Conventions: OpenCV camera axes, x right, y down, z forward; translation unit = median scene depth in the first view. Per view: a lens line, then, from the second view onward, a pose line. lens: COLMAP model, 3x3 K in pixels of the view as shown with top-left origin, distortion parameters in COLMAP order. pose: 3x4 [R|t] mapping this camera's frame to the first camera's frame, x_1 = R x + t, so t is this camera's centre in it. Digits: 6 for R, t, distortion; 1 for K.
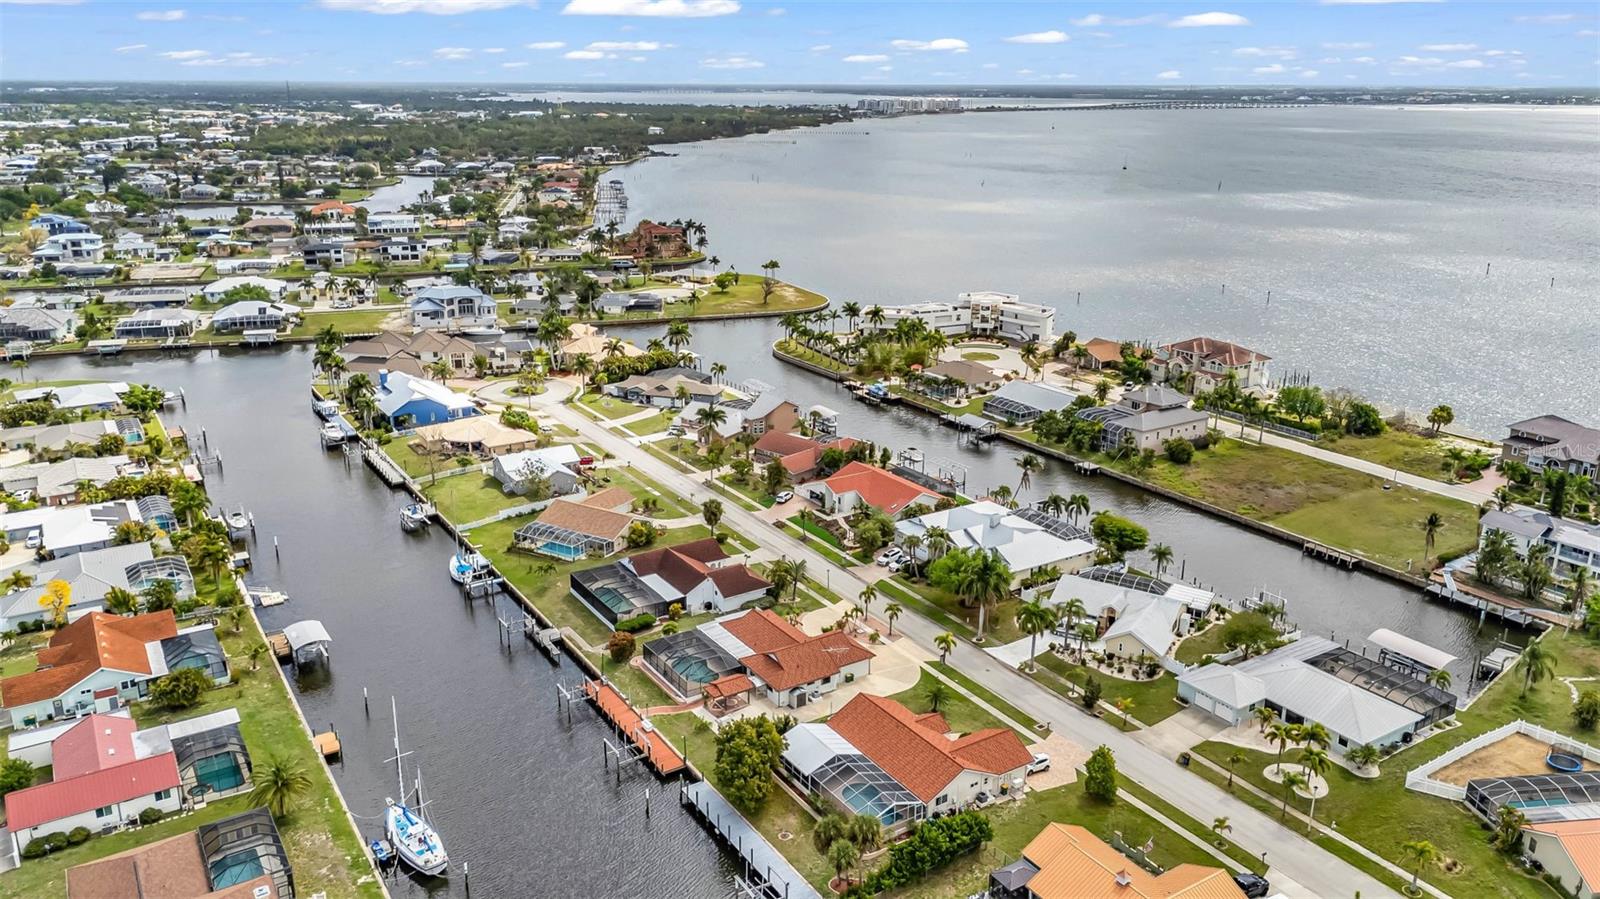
lens RADIAL K [[1175.6, 0, 800.0], [0, 1175.6, 448.5], [0, 0, 1]] dist [0.075092, -0.066688]
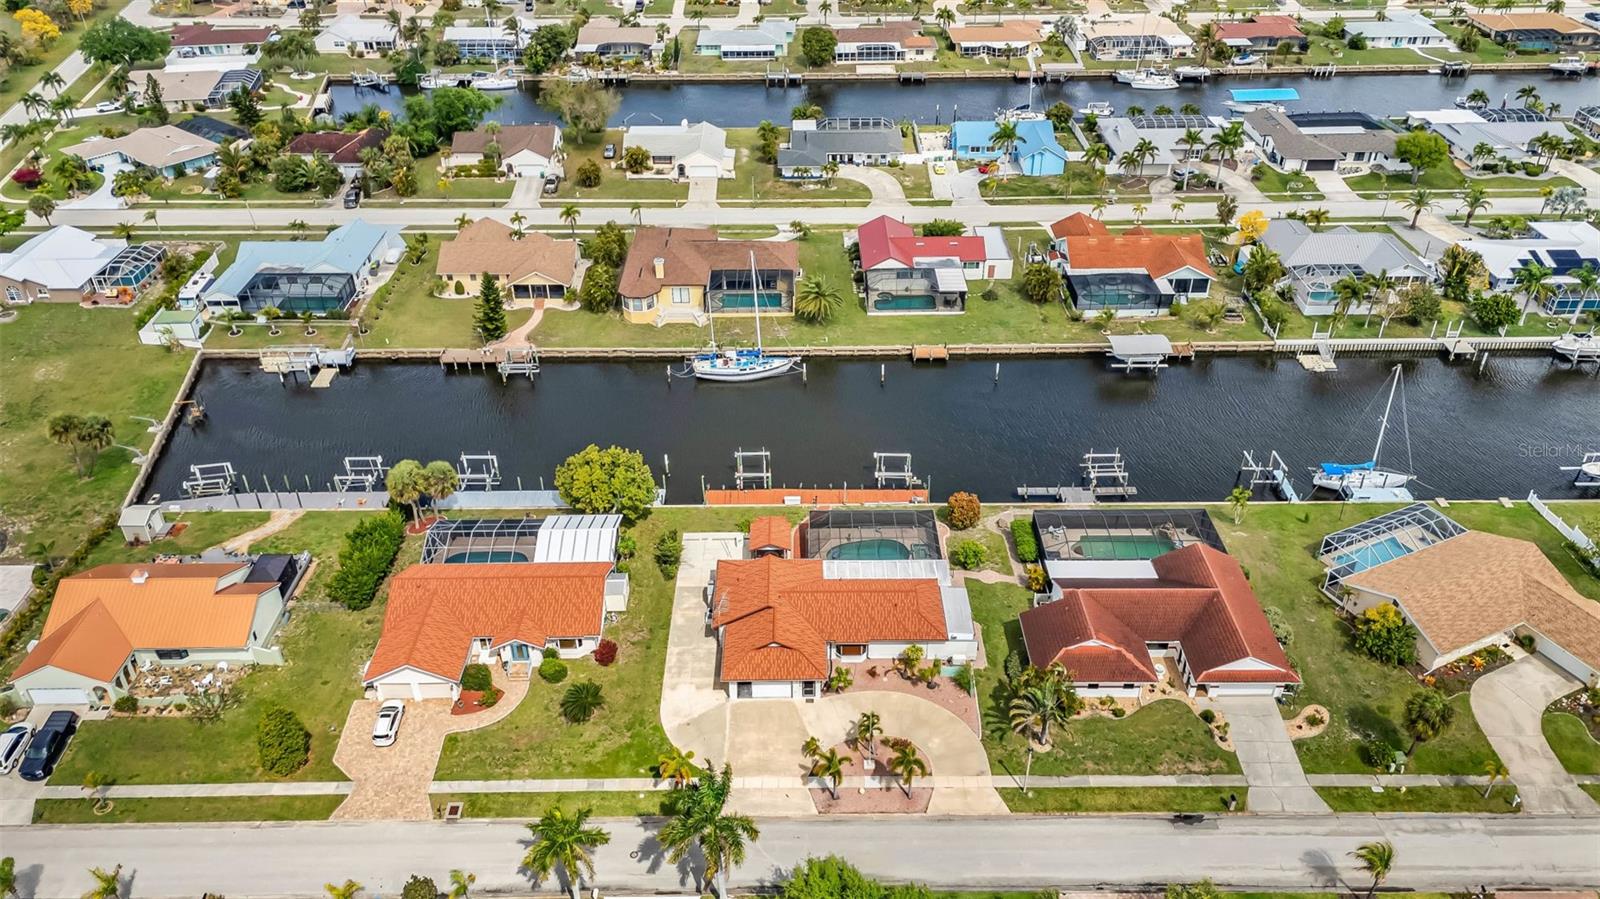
lens RADIAL K [[1173.2, 0, 800.0], [0, 1173.2, 449.5], [0, 0, 1]] dist [0.084041, -0.090457]
pose [[-0.533487, 0.468540, -0.704175, 0.310680], [-0.243705, 0.712087, 0.658437, -0.246107], [0.809938, 0.522878, -0.265703, 0.822240]]
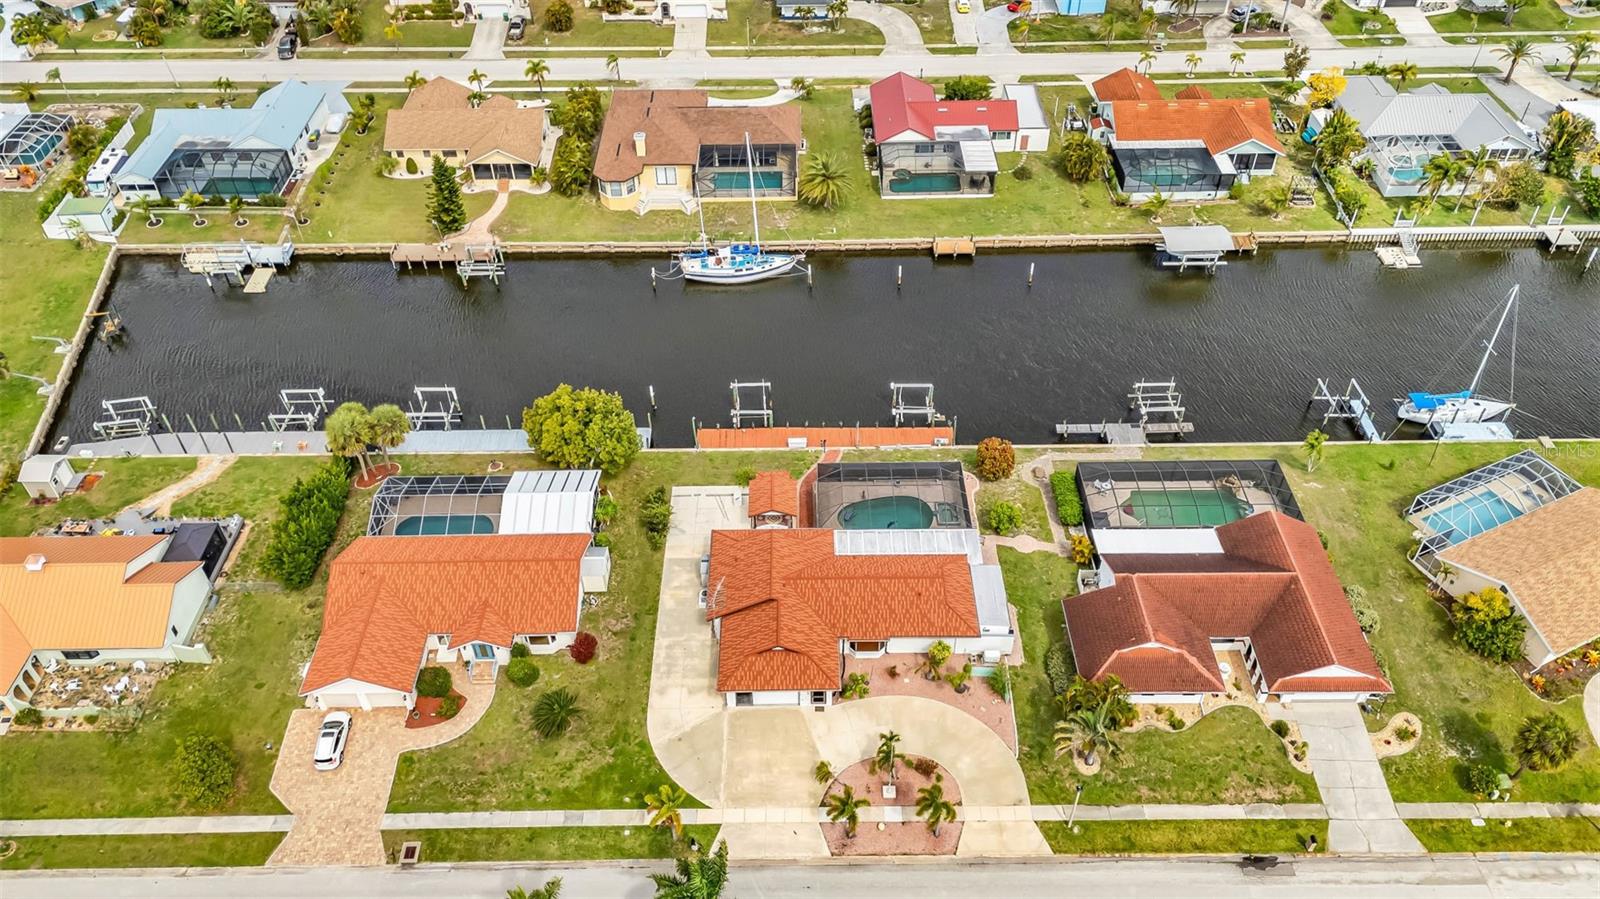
lens RADIAL K [[1175.6, 0, 800.0], [0, 1175.6, 448.5], [0, 0, 1]] dist [0.075092, -0.066688]
pose [[-0.531227, 0.575988, -0.621318, 0.230597], [-0.241530, 0.599962, 0.762698, -0.229769], [0.812072, 0.555233, -0.179598, 0.771156]]
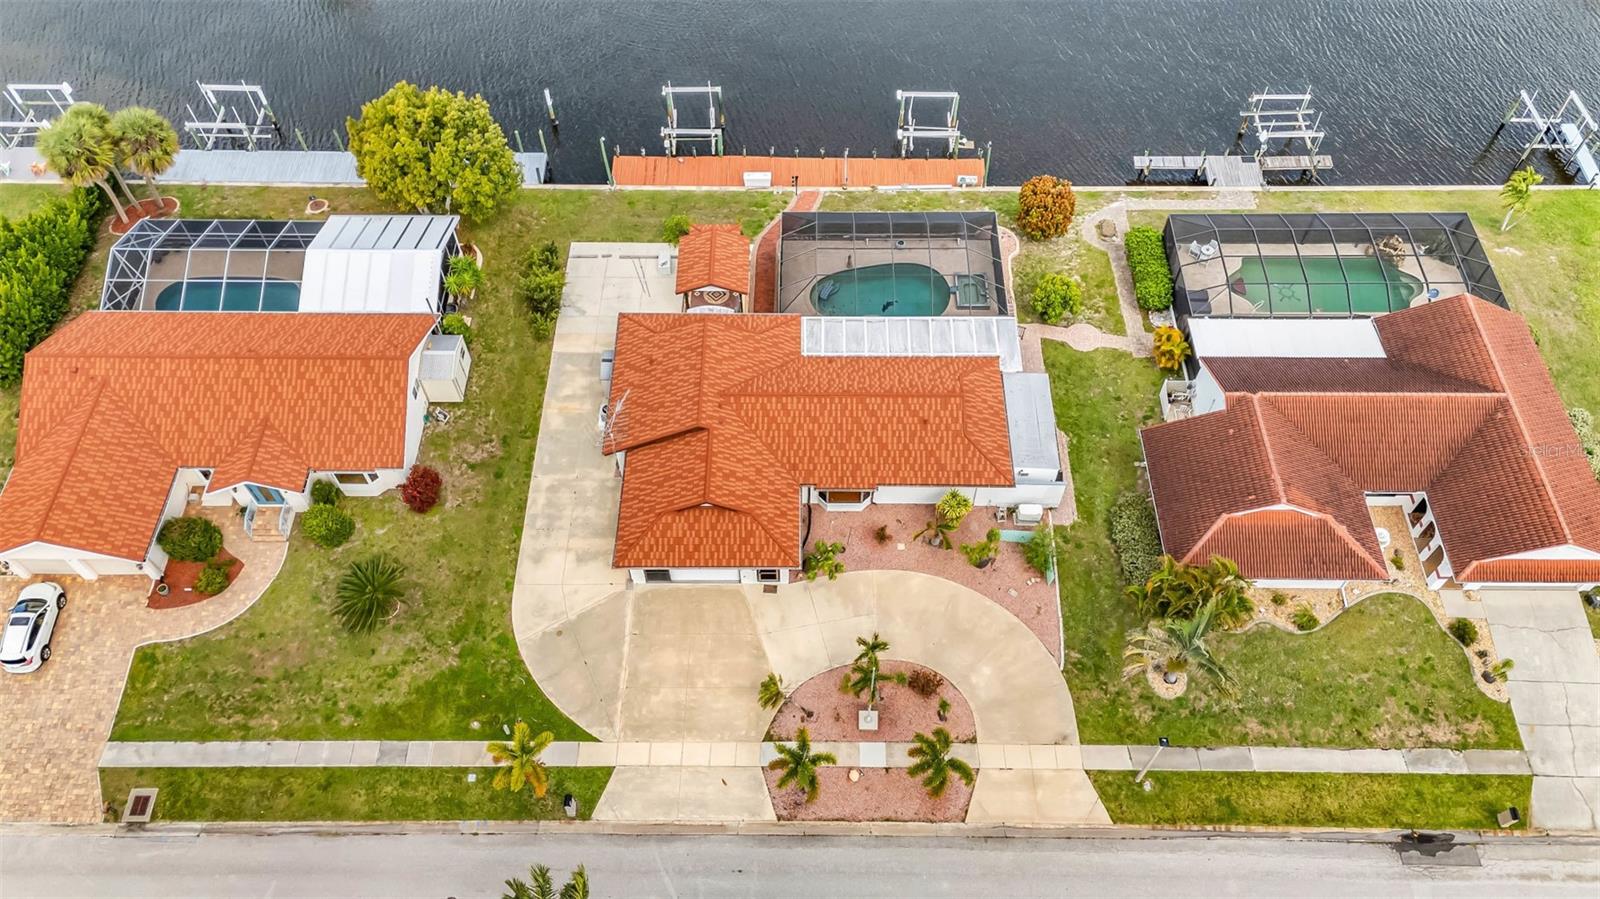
lens RADIAL K [[1175.6, 0, 800.0], [0, 1175.6, 448.5], [0, 0, 1]] dist [0.075092, -0.066688]
pose [[-0.543493, 0.690714, -0.477000, 0.130336], [-0.245856, 0.412349, 0.877225, -0.122208], [0.802602, 0.594039, -0.054293, 0.754569]]
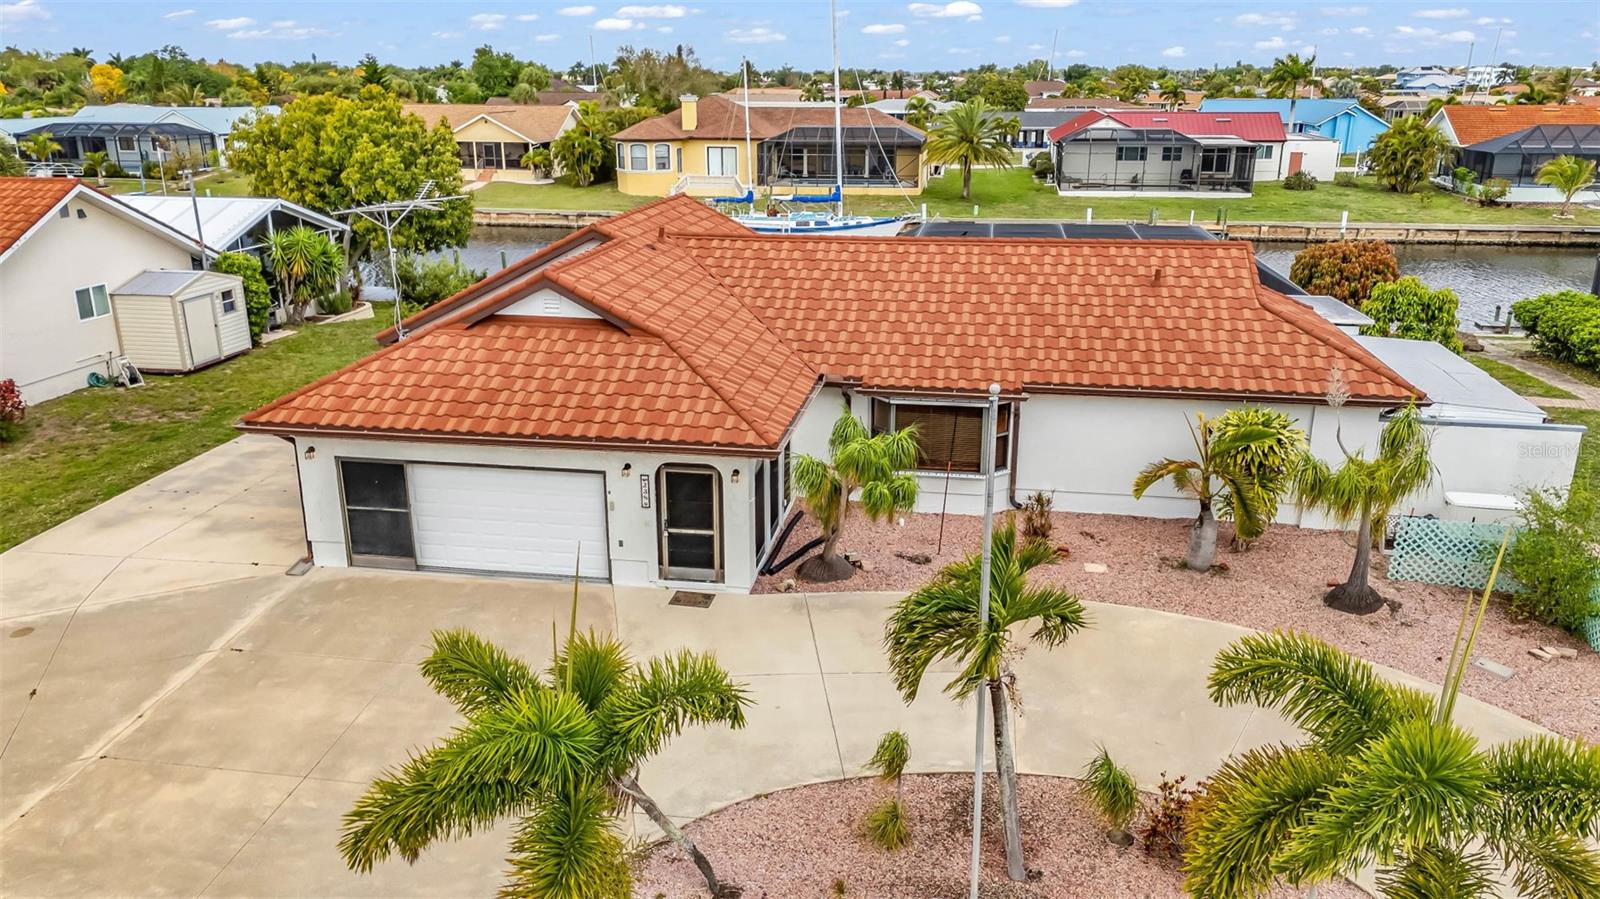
lens RADIAL K [[1166.0, 0, 800.2], [0, 1166.0, 466.9], [0, 0, 1]] dist [0.081659, -0.082328]
pose [[-0.669243, 0.233562, -0.705381, 0.082264], [-0.219176, 0.845024, 0.487747, 0.076569], [0.709983, 0.481024, -0.514335, 0.800358]]
